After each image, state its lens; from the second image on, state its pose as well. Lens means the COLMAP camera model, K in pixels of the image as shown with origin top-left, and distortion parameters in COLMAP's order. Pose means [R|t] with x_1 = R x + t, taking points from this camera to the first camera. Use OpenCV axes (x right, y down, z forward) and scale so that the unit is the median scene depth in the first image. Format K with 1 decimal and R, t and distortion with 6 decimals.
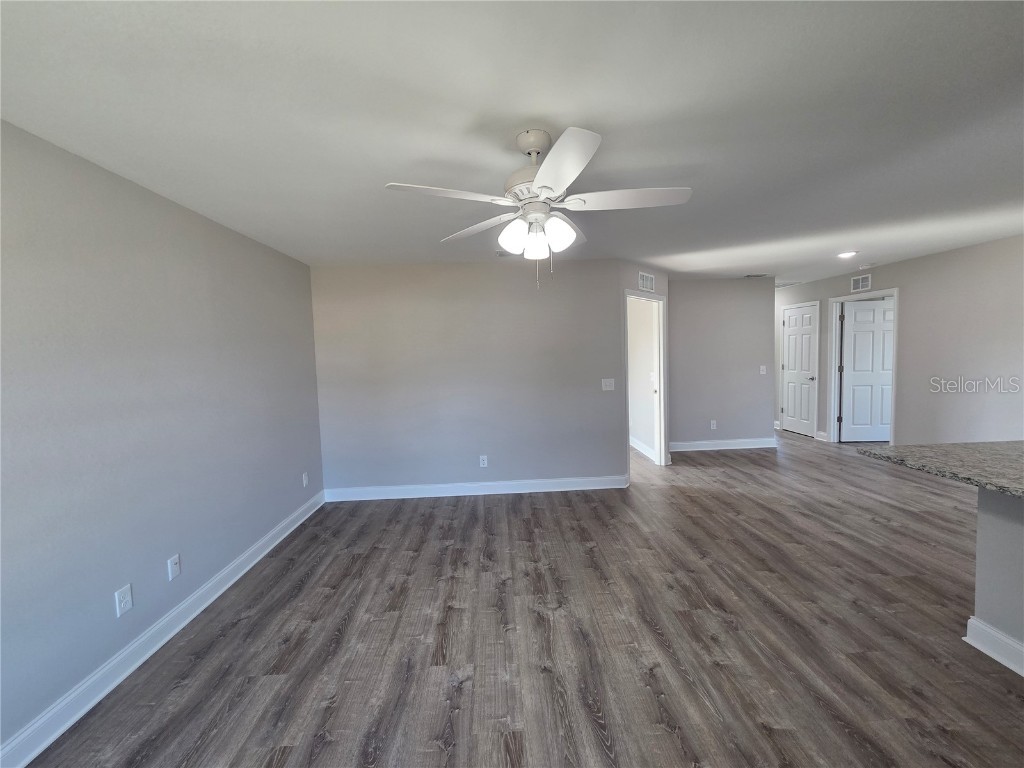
lens RADIAL K [[418.5, 0, 508.9], [0, 418.5, 379.2], [0, 0, 1]] dist [0.001597, -0.000470]
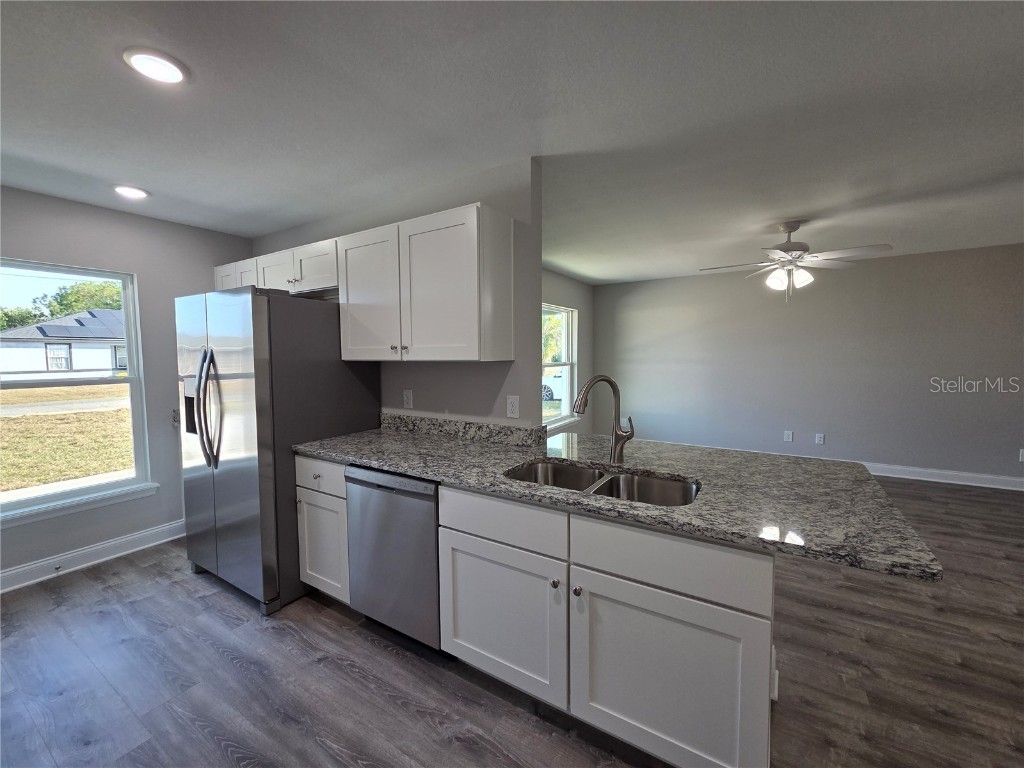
lens RADIAL K [[418.5, 0, 507.5], [0, 418.5, 380.1], [0, 0, 1]] dist [0.001597, -0.000470]
pose [[-0.565242, 0.091463, -0.819839, 1.259919], [-0.022864, 0.991716, 0.126402, -0.058461], [0.824608, 0.090193, -0.558469, 0.584460]]
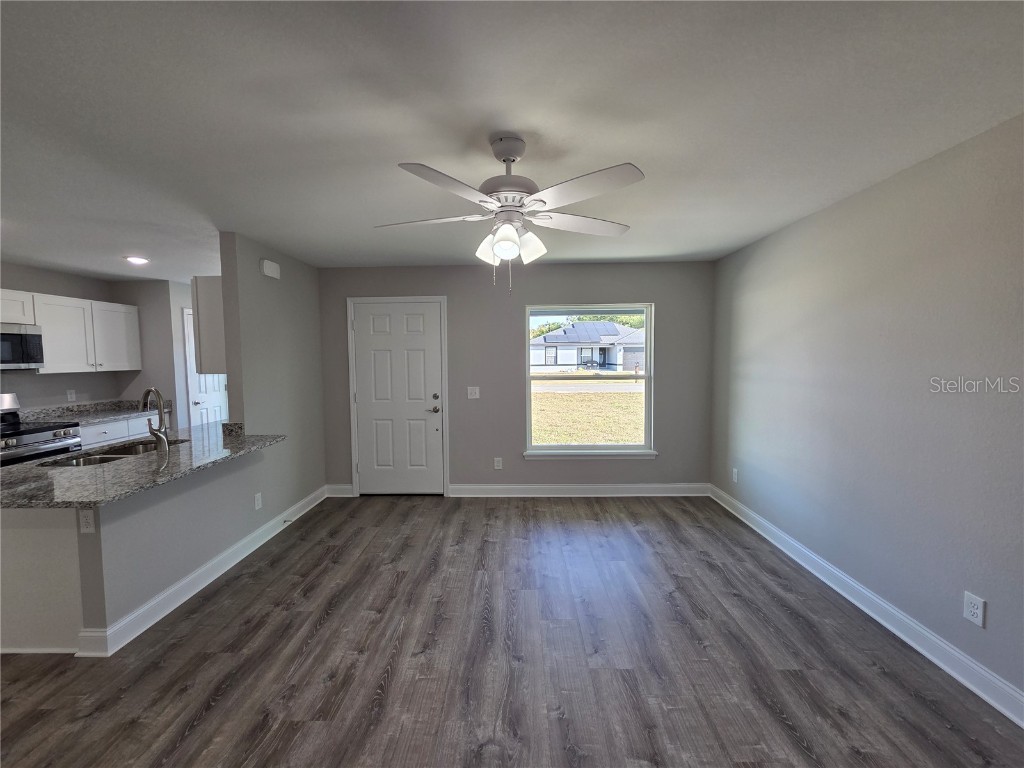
lens RADIAL K [[418.5, 0, 507.8], [0, 418.5, 381.4], [0, 0, 1]] dist [0.001597, -0.000470]
pose [[-0.997152, 0.040619, 0.063548, 0.010768], [0.048070, 0.991551, 0.120483, -0.074150], [-0.058117, 0.123195, -0.990679, 1.133087]]
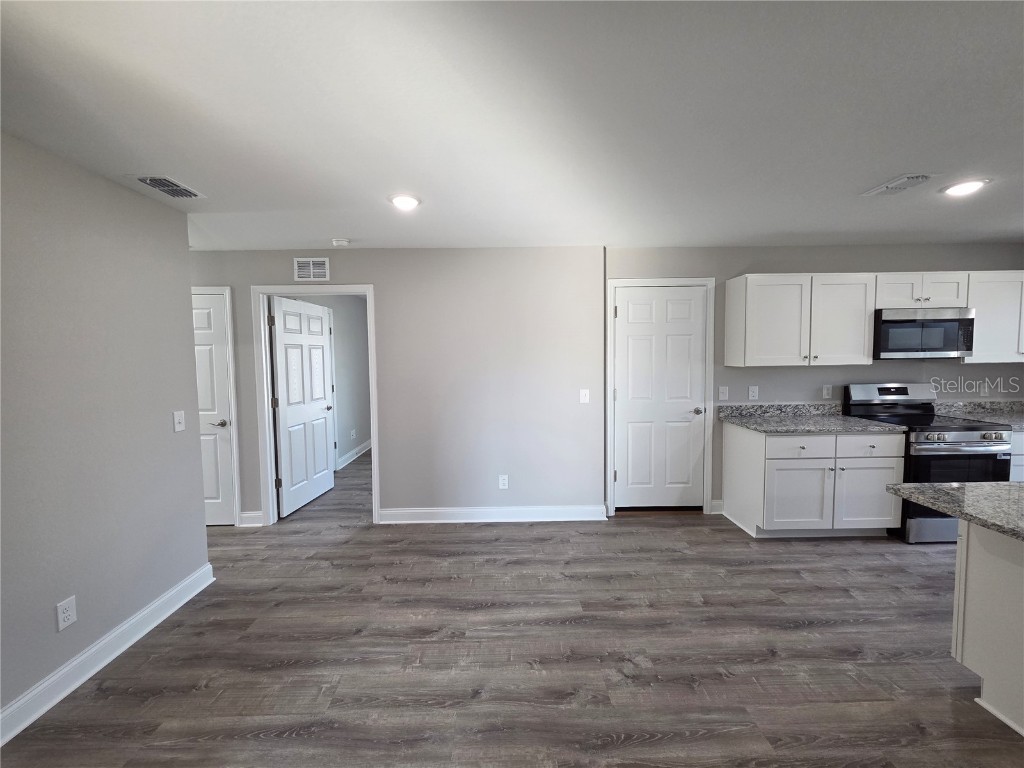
lens RADIAL K [[418.5, 0, 509.2], [0, 418.5, 379.7], [0, 0, 1]] dist [0.001597, -0.000470]
pose [[0.025116, -0.027171, 0.999315, 0.326811], [0.075372, 0.996837, 0.025209, -0.087085], [-0.996839, 0.074687, 0.027085, 1.138636]]
